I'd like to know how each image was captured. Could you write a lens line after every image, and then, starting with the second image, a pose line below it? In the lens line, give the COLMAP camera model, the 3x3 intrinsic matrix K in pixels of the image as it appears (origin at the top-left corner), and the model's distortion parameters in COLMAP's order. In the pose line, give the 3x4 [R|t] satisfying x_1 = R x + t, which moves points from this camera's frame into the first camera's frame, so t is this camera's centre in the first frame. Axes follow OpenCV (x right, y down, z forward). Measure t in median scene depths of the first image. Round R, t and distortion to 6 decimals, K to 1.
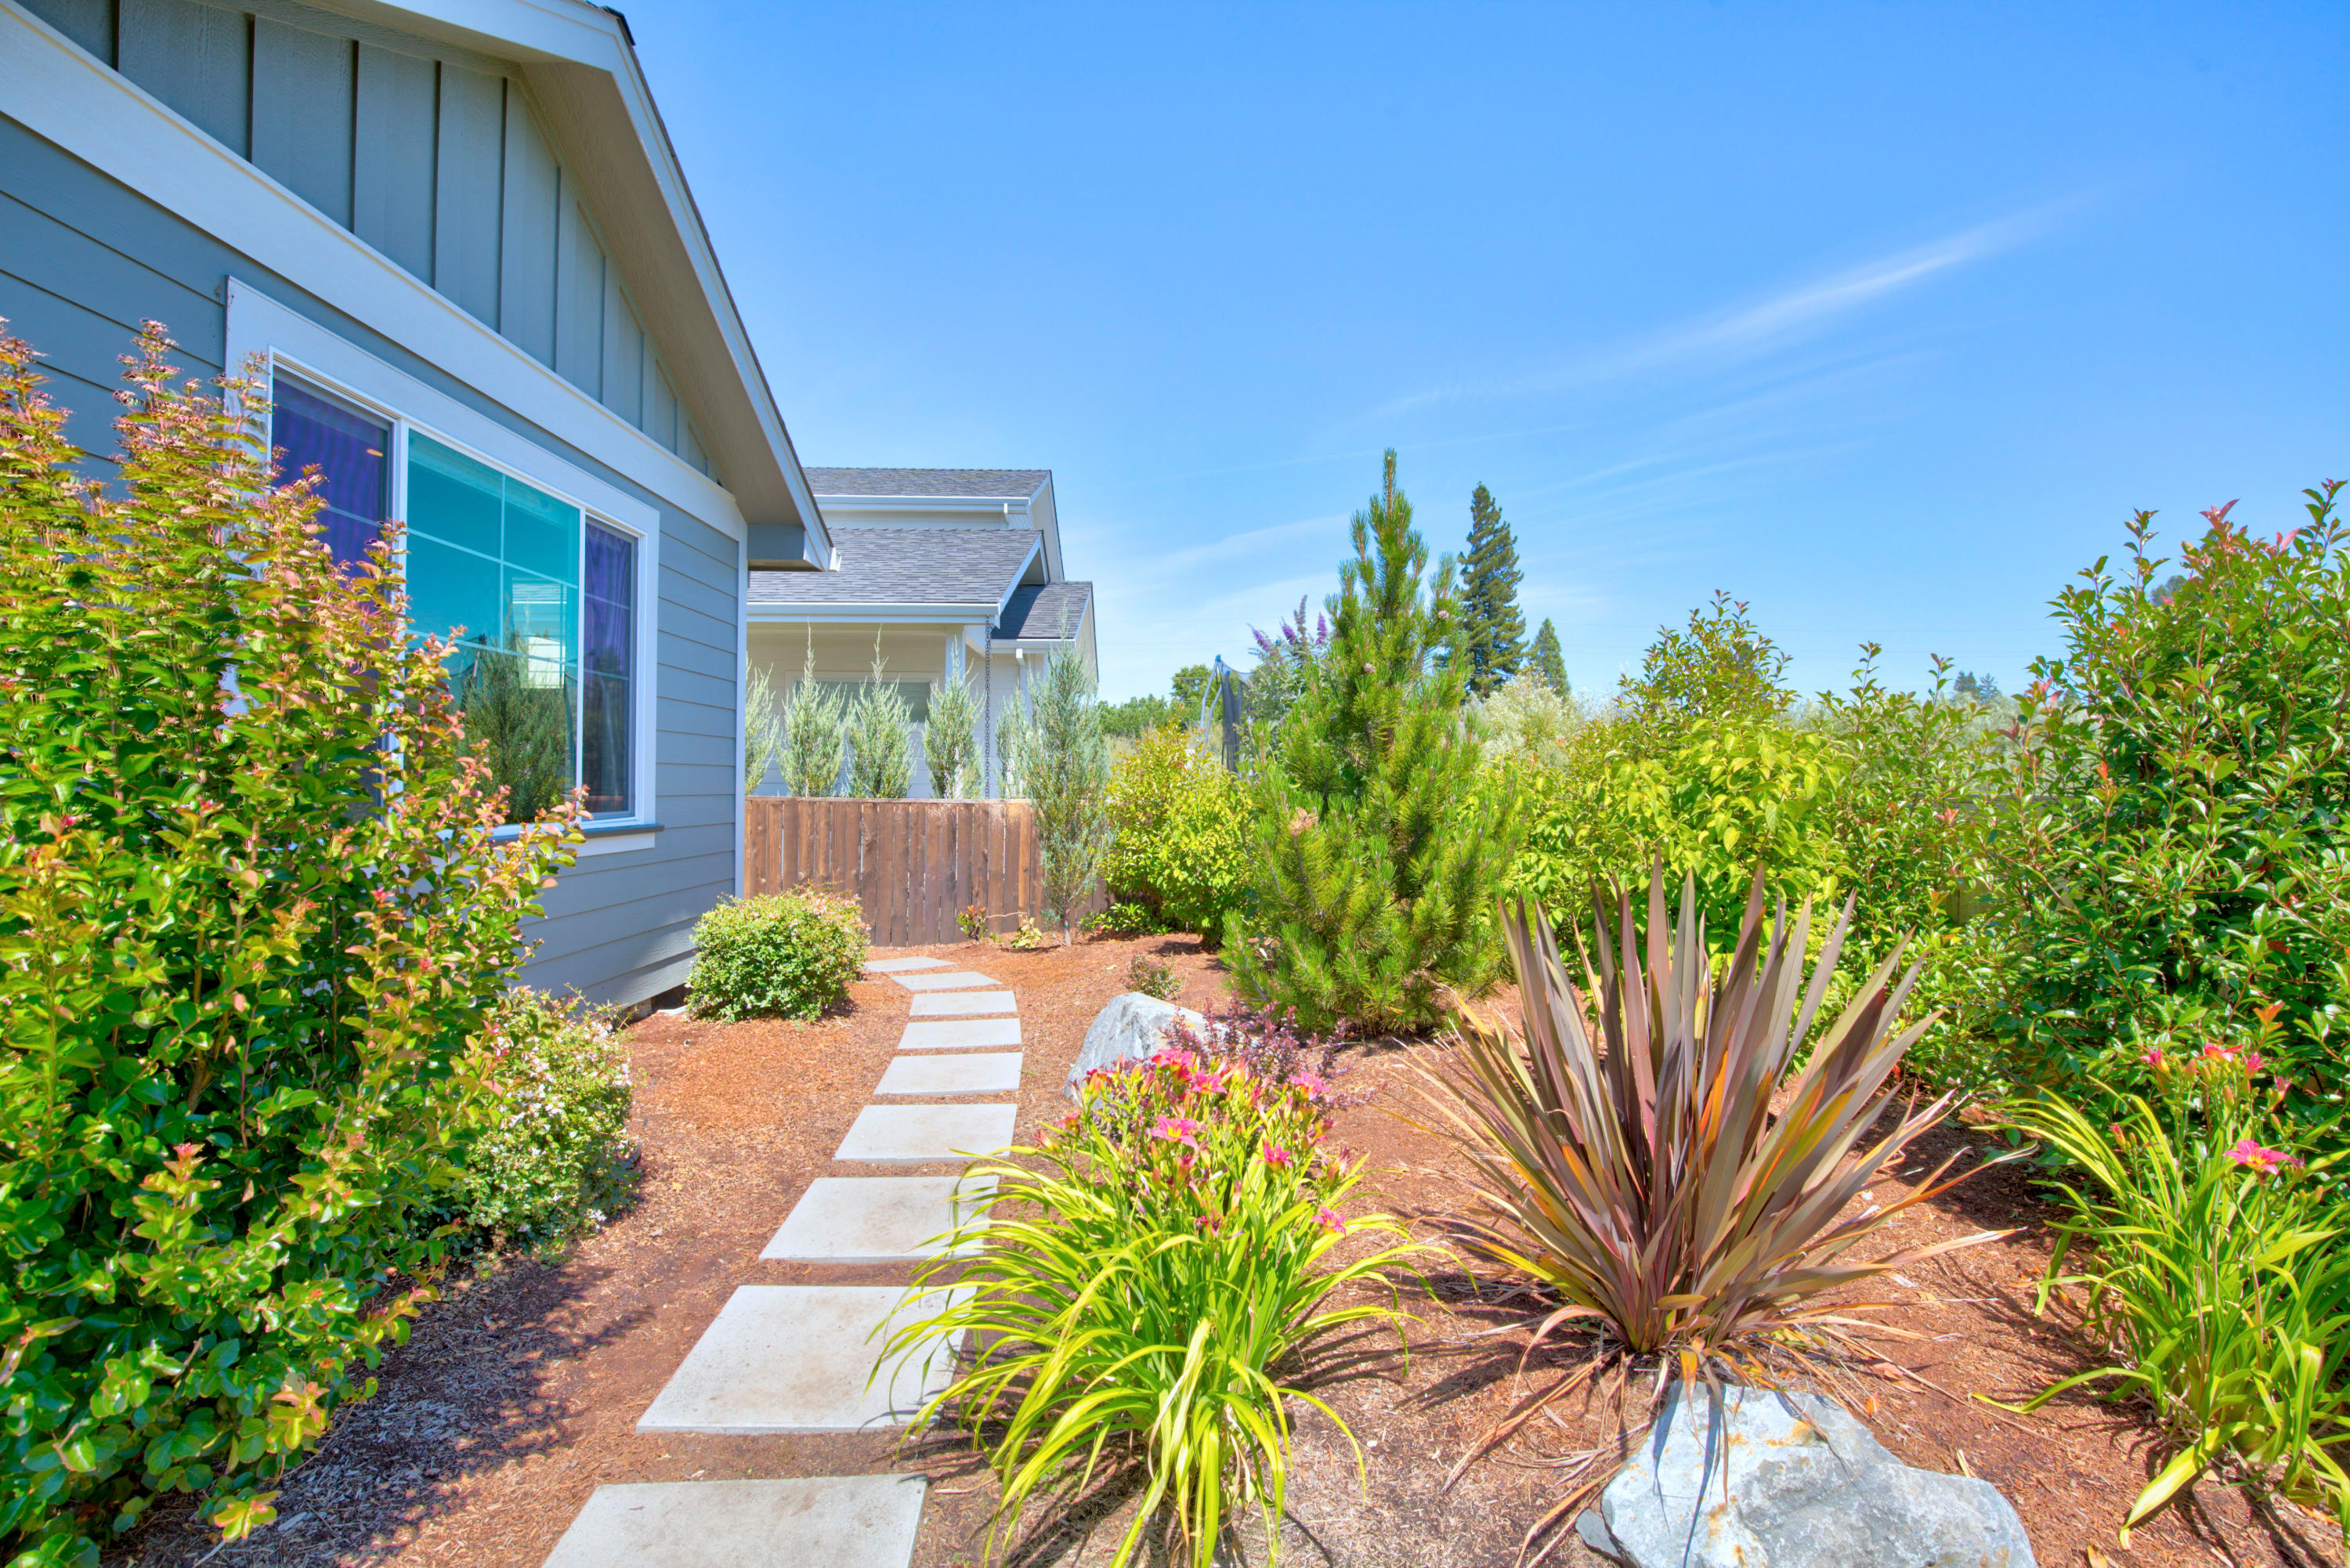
lens RADIAL K [[1091.2, 0, 1175.0], [0, 1091.2, 784.0], [0, 0, 1]] dist [-0.029130, -0.000039]
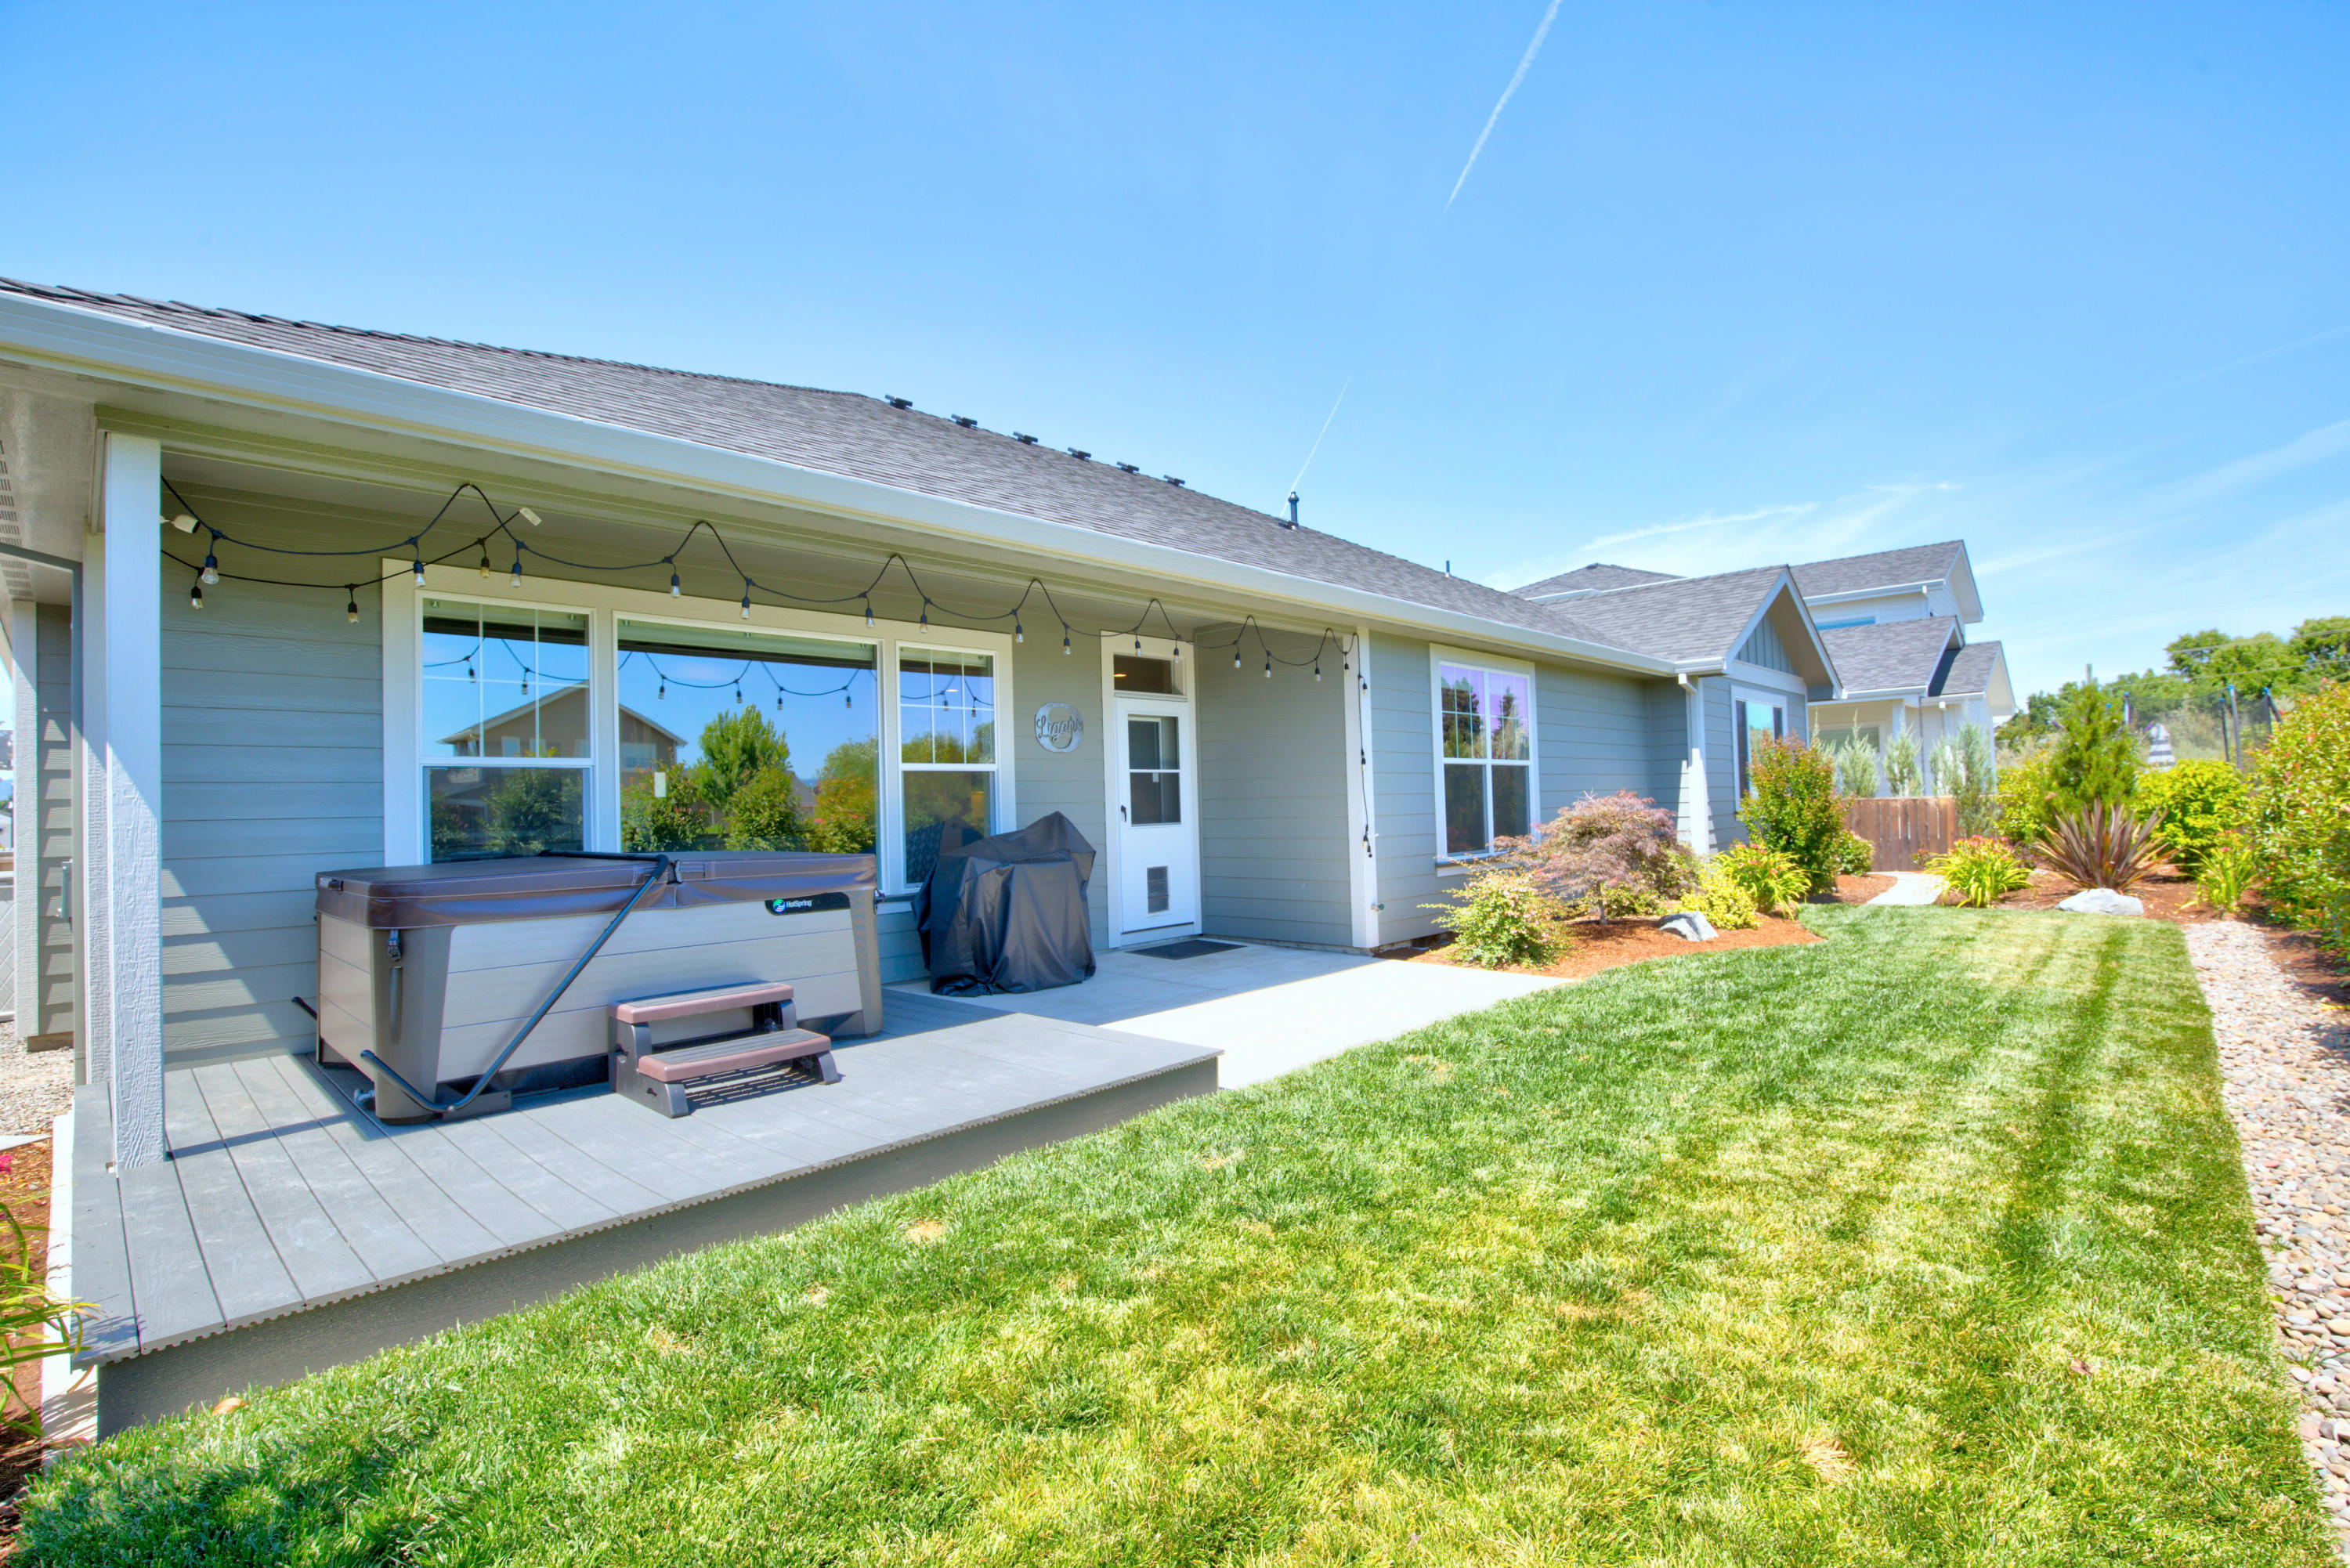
lens RADIAL K [[1091.2, 0, 1175.0], [0, 1091.2, 784.0], [0, 0, 1]] dist [-0.029130, -0.000039]
pose [[0.718370, -0.043485, -0.694301, 0.172244], [0.034464, 0.999044, -0.026913, -0.001537], [0.694807, -0.004595, 0.719181, -1.138929]]
